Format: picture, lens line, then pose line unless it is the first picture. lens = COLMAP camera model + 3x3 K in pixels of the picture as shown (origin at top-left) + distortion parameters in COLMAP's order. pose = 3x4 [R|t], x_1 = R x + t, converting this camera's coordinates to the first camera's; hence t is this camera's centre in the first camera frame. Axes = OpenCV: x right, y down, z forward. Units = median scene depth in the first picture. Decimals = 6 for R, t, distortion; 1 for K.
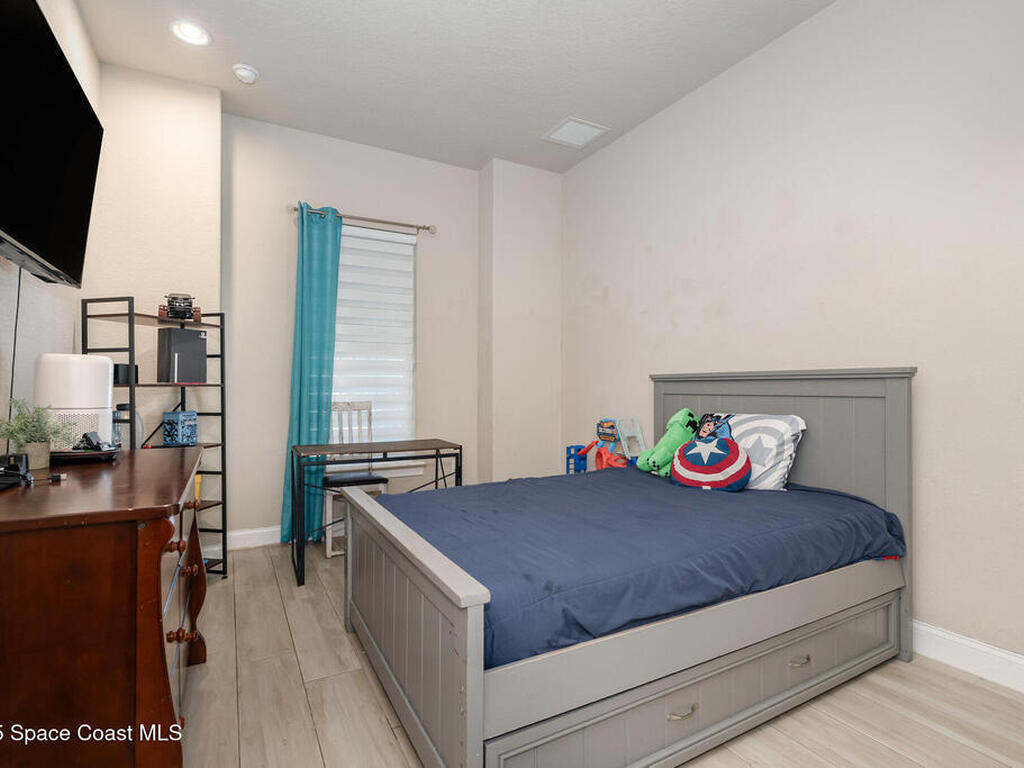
lens RADIAL K [[521.3, 0, 512.0], [0, 521.3, 384.0], [0, 0, 1]] dist [0.000226, 0.000033]
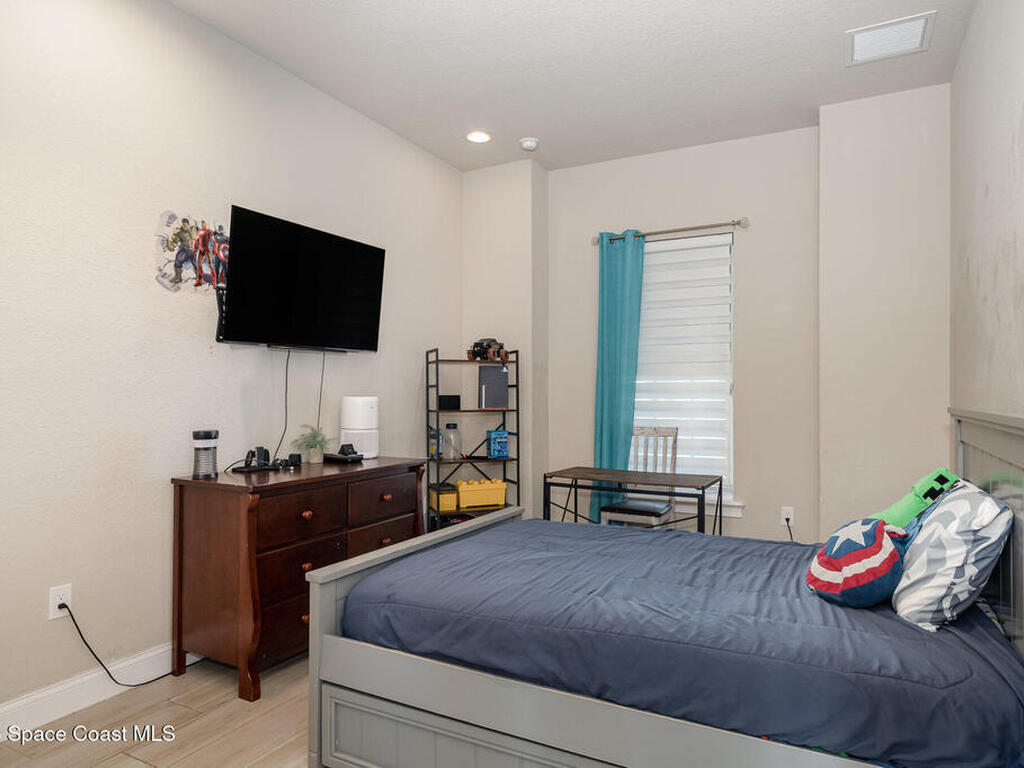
lens RADIAL K [[639.9, 0, 513.4], [0, 639.9, 387.1], [0, 0, 1]] dist [0.002563, 0.000304]
pose [[0.550365, -0.007068, -0.834894, 0.667107], [0.005230, 0.999974, -0.005018, -0.043459], [0.834908, -0.001605, 0.550388, 0.183903]]
